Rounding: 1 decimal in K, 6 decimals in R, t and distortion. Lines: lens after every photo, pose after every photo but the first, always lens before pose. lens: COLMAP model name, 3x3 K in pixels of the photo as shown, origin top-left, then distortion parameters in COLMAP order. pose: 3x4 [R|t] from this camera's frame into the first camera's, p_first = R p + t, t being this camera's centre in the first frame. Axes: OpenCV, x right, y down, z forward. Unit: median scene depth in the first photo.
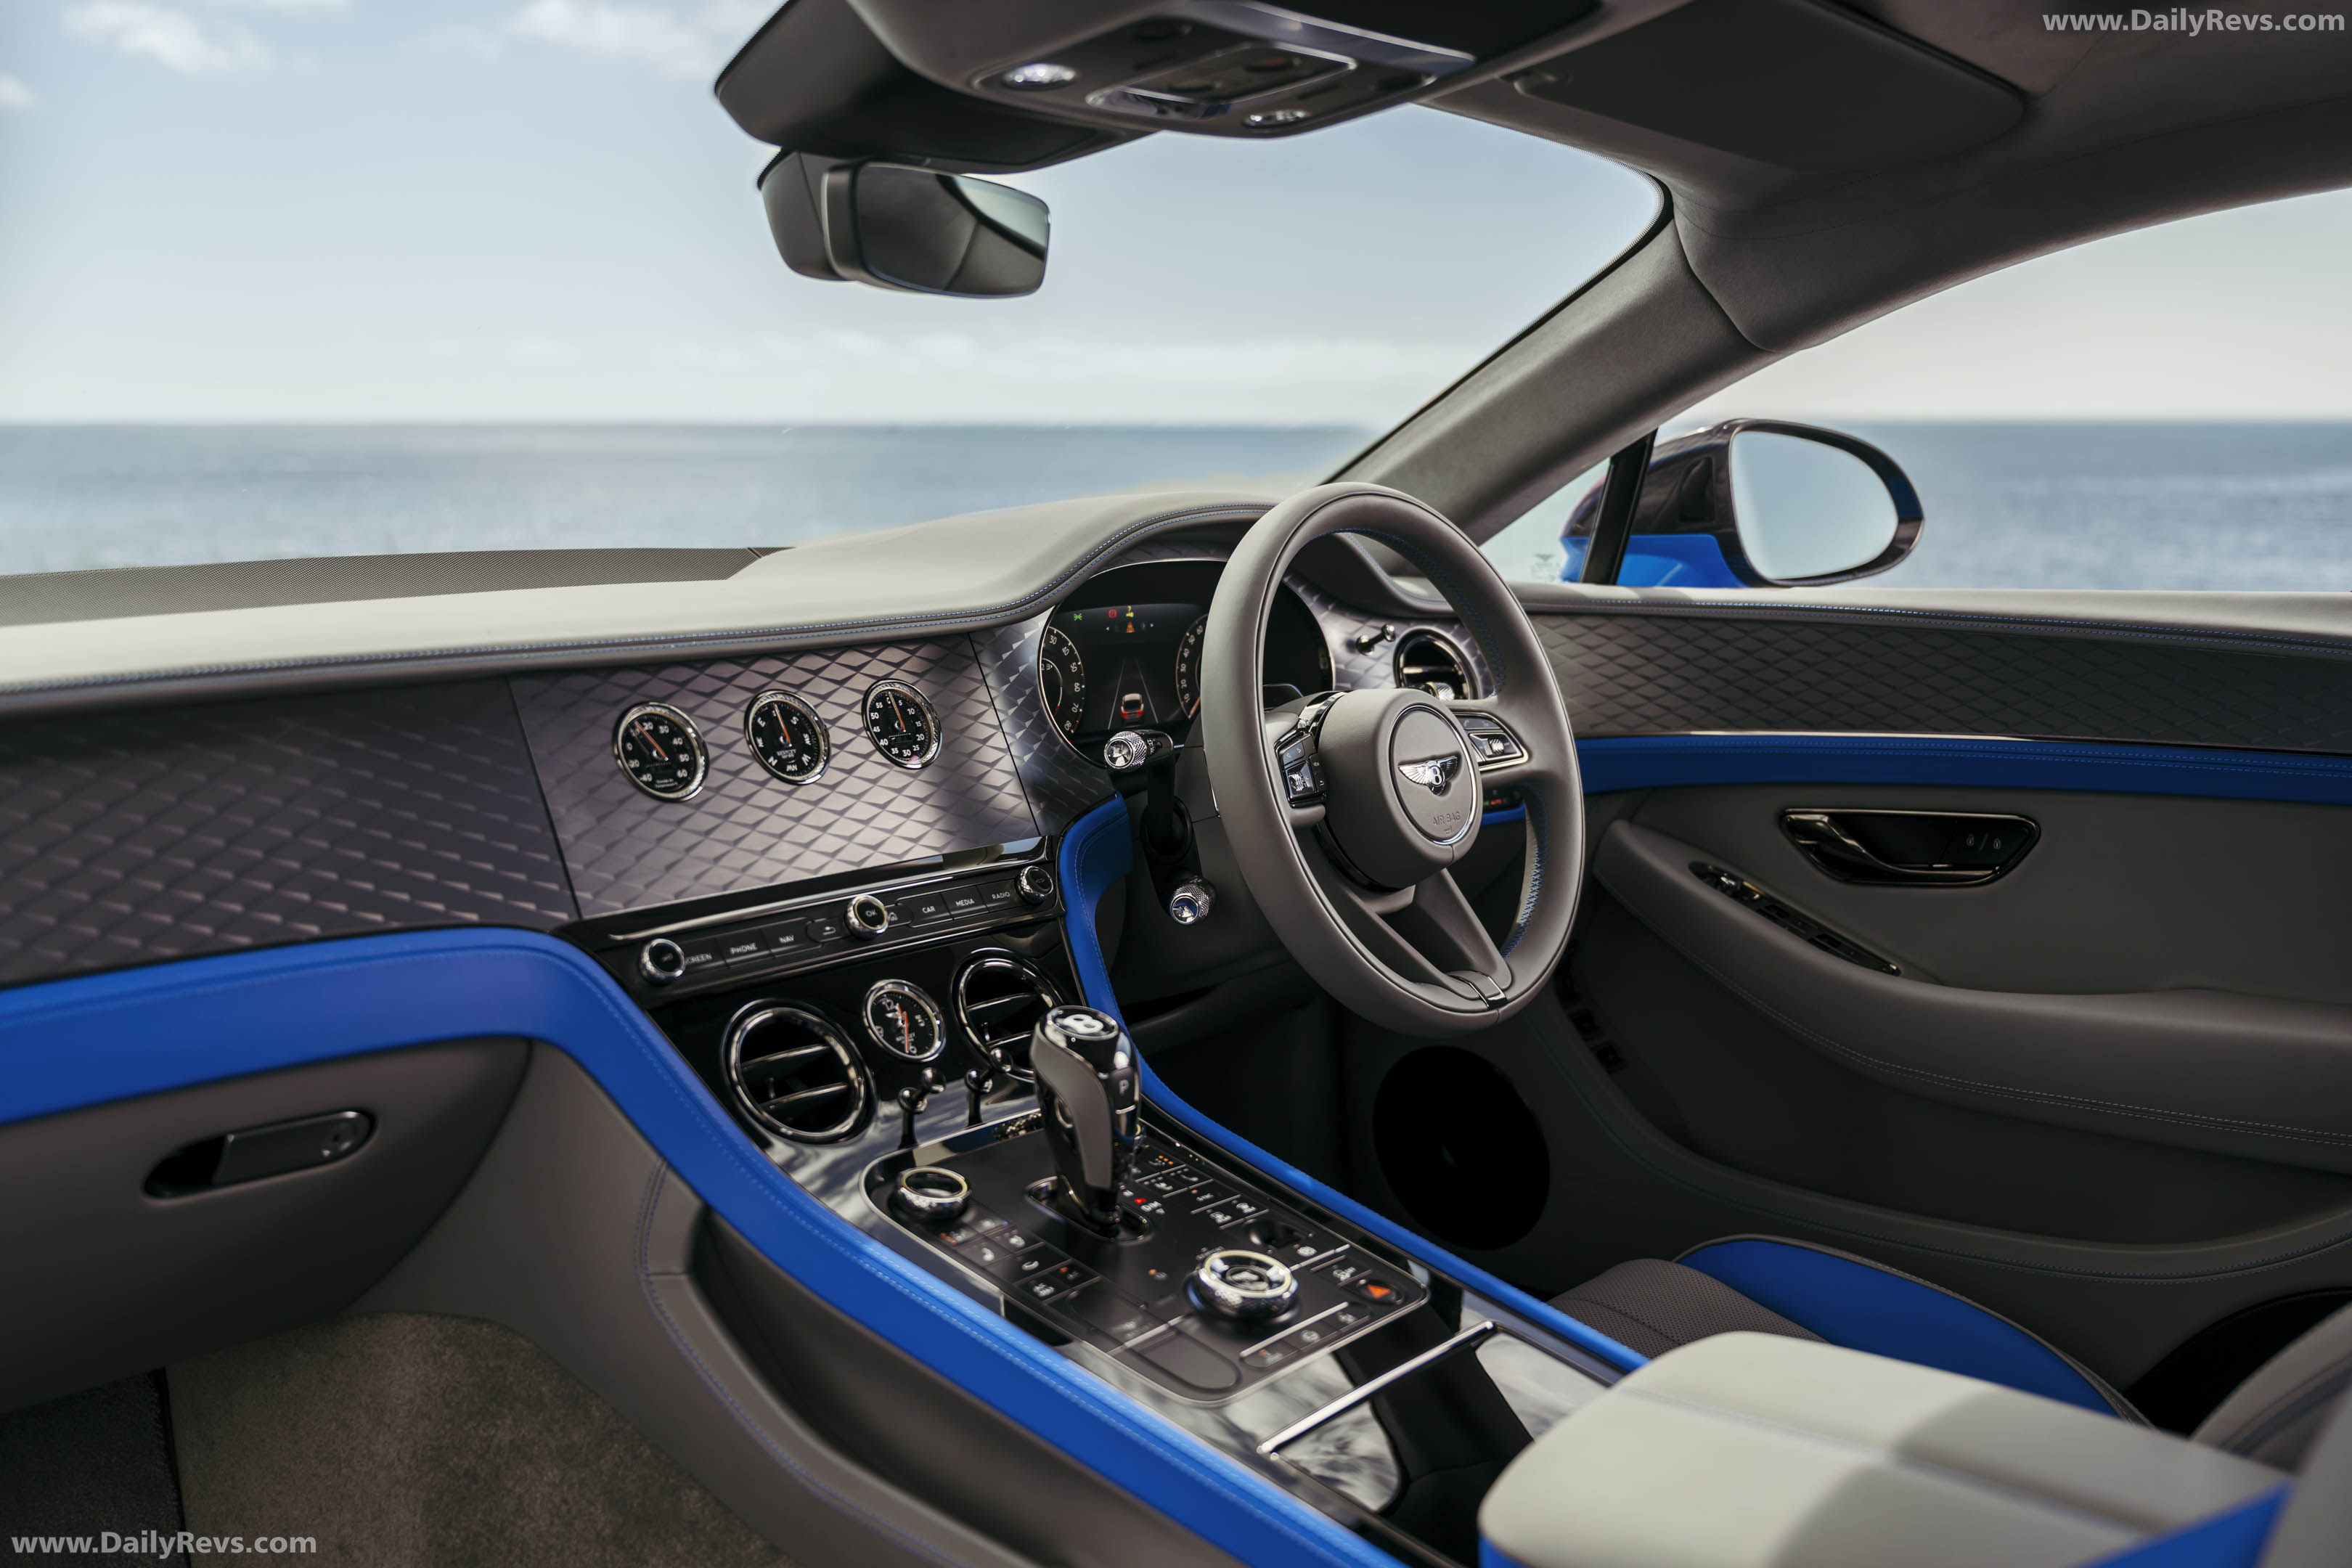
lens RADIAL K [[2146.4, 0, 1176.0], [0, 2146.4, 784.0], [0, 0, 1]] dist [0.044186, 0.001022]
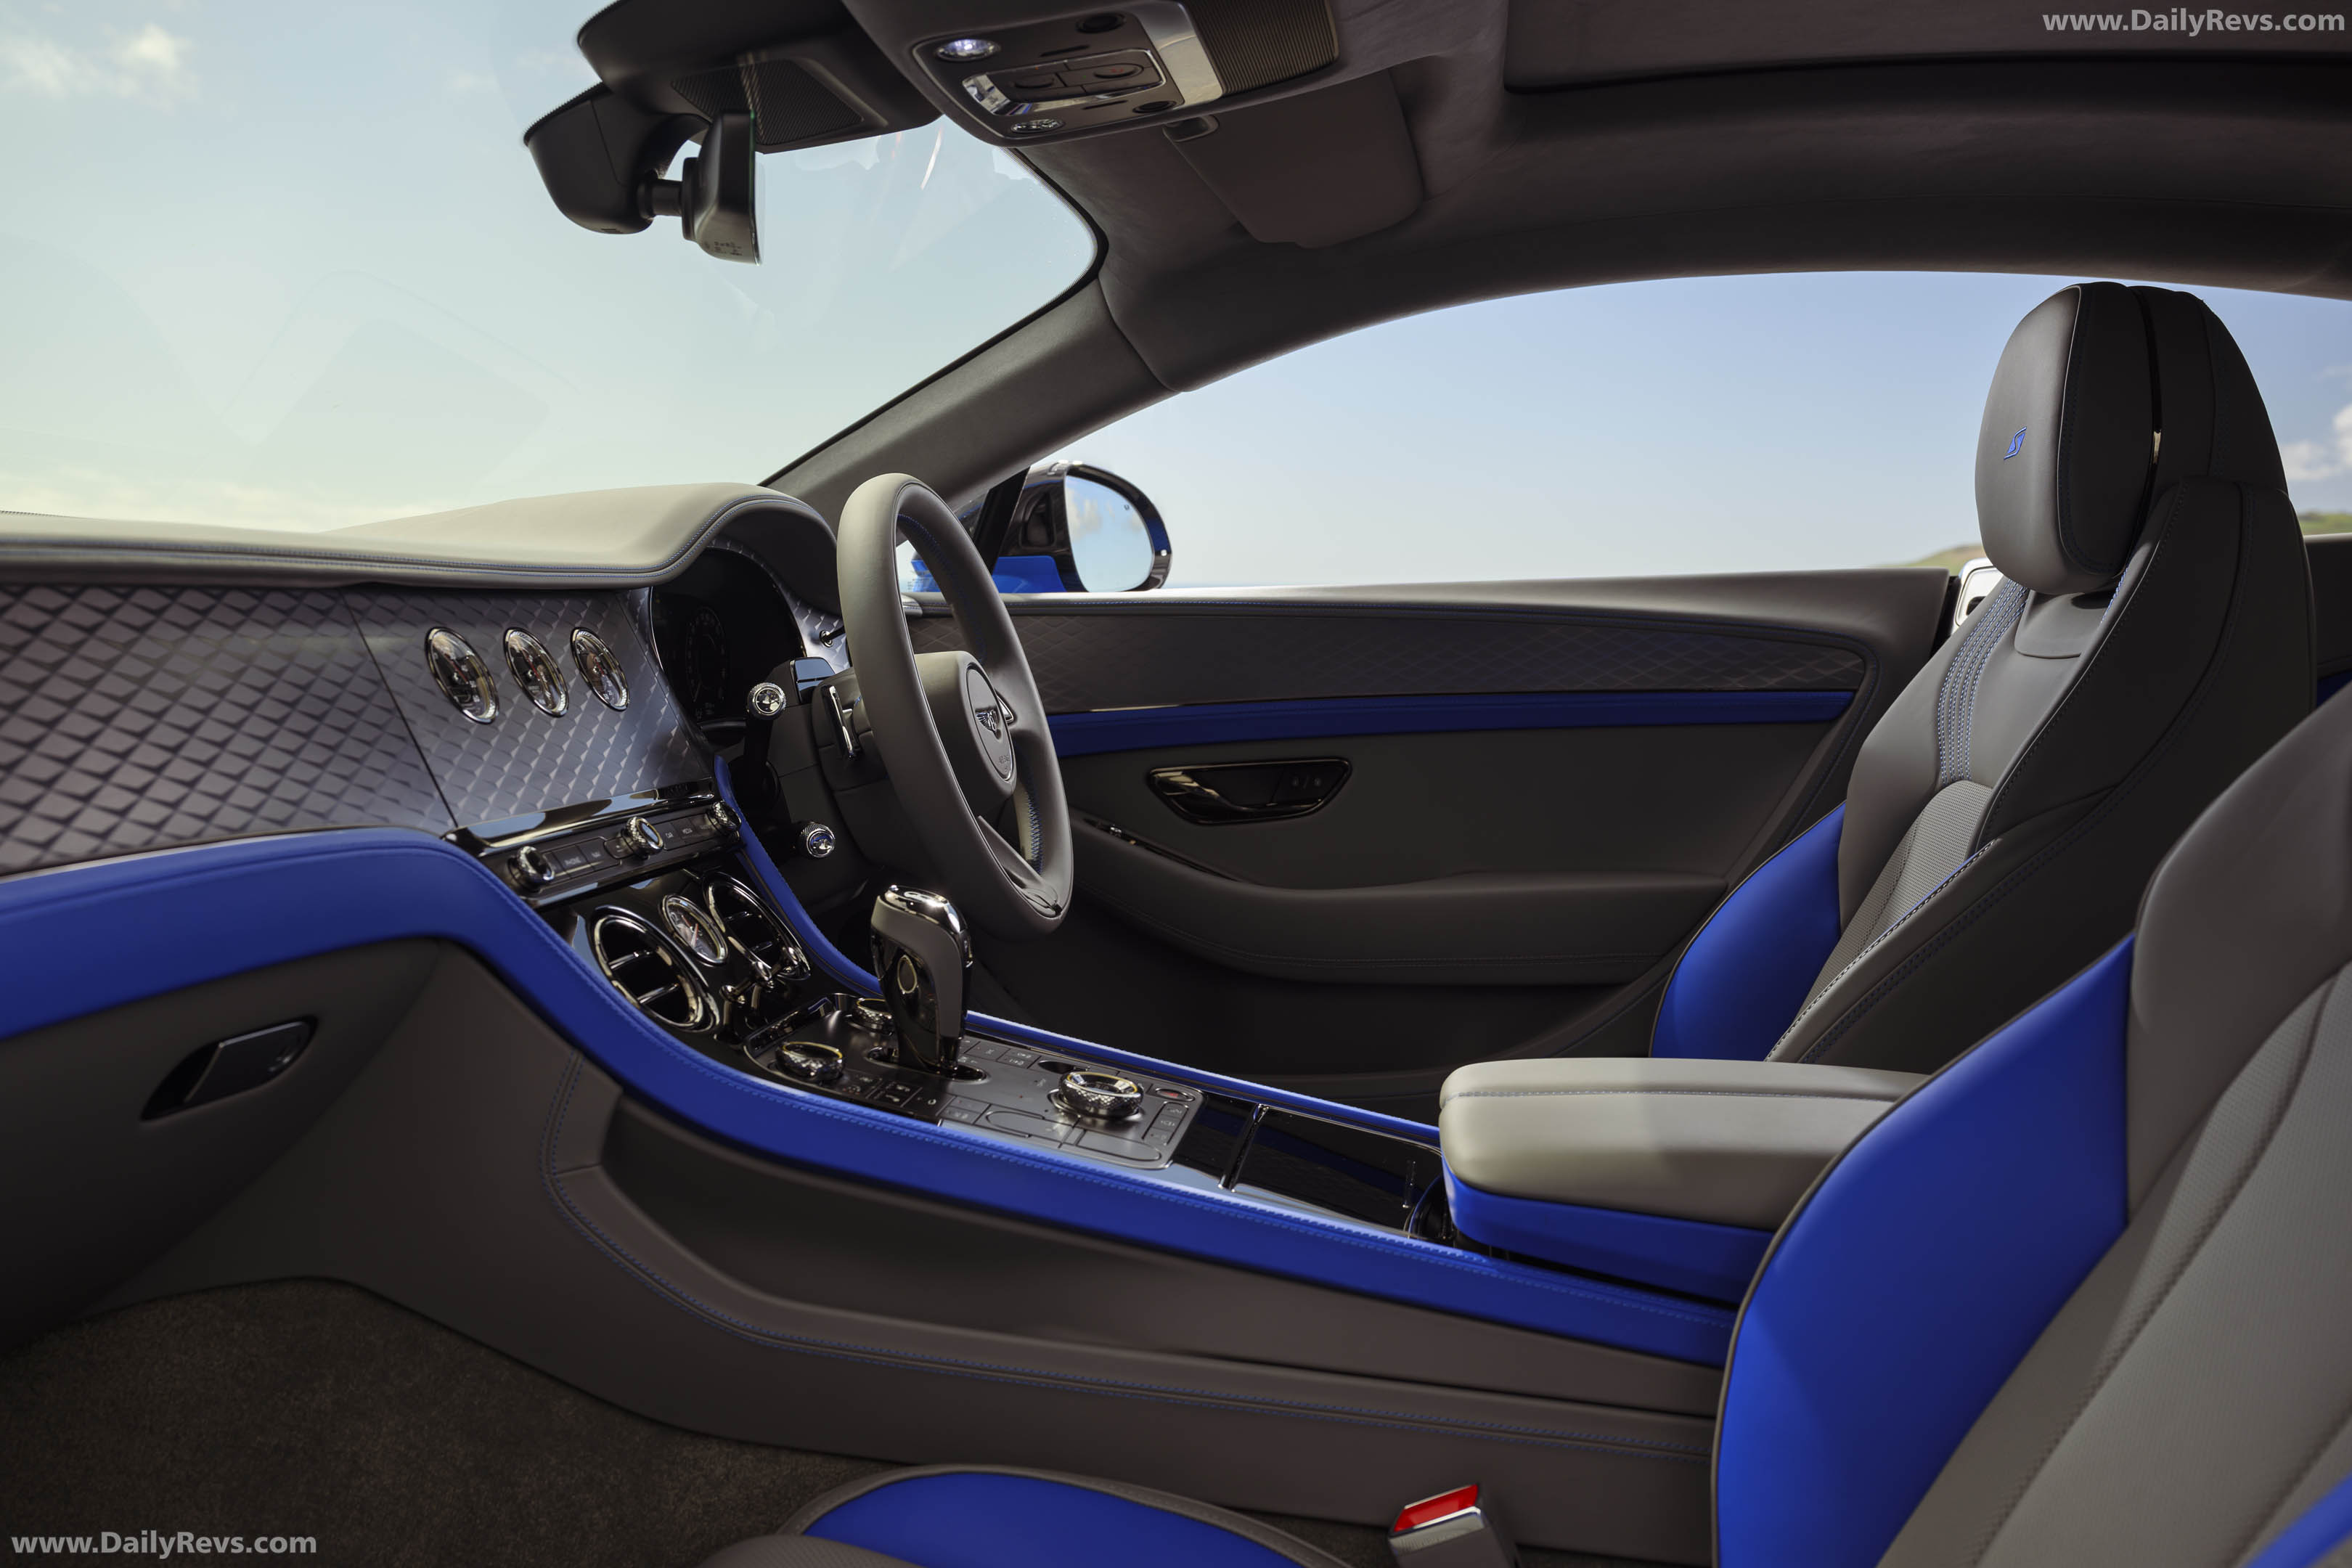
lens RADIAL K [[2091.0, 0, 1176.0], [0, 2091.0, 784.0], [0, 0, 1]] dist [-0.000986, 0.004680]
pose [[0.828356, -0.040651, 0.558725, -0.484189], [0.084280, 0.995055, -0.052555, 0.108576], [-0.553826, 0.090623, 0.827686, 0.009022]]
